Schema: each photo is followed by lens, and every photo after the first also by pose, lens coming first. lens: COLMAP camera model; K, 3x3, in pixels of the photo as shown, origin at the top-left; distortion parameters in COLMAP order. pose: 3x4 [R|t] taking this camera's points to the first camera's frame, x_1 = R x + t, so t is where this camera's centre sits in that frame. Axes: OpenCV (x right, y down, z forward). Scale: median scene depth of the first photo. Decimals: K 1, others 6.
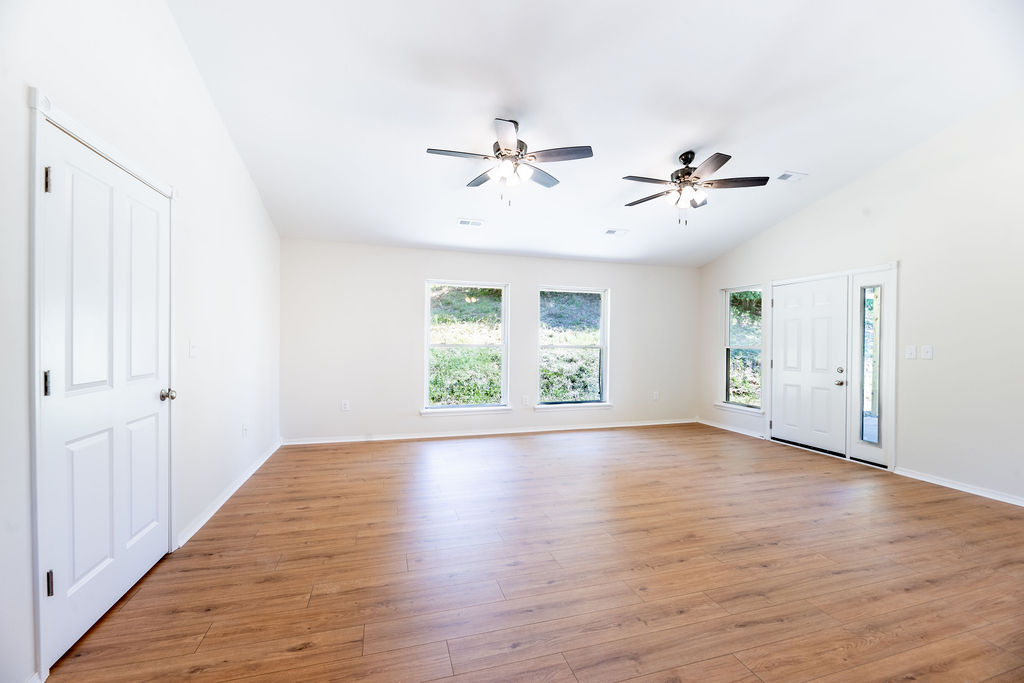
lens RADIAL K [[414.8, 0, 509.3], [0, 414.8, 349.2], [0, 0, 1]] dist [-0.014092, -0.000535]
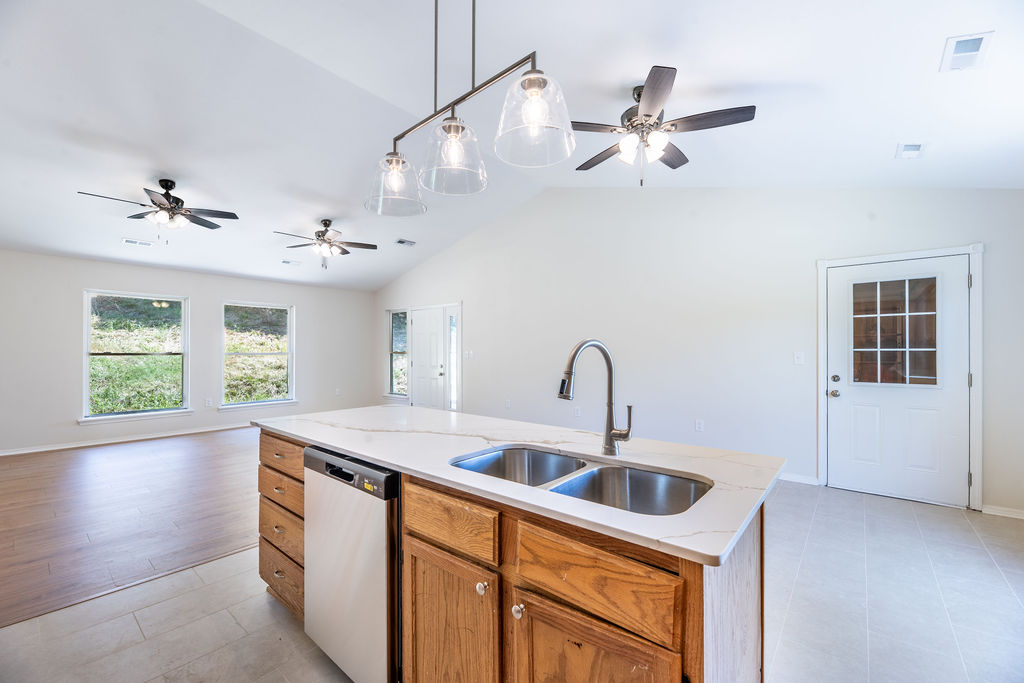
lens RADIAL K [[414.8, 0, 509.3], [0, 414.8, 349.2], [0, 0, 1]] dist [-0.014092, -0.000535]
pose [[0.833779, -0.006839, 0.552056, 0.065376], [0.016687, 0.999779, -0.012817, 0.005119], [-0.551846, 0.019899, 0.833709, -0.233763]]
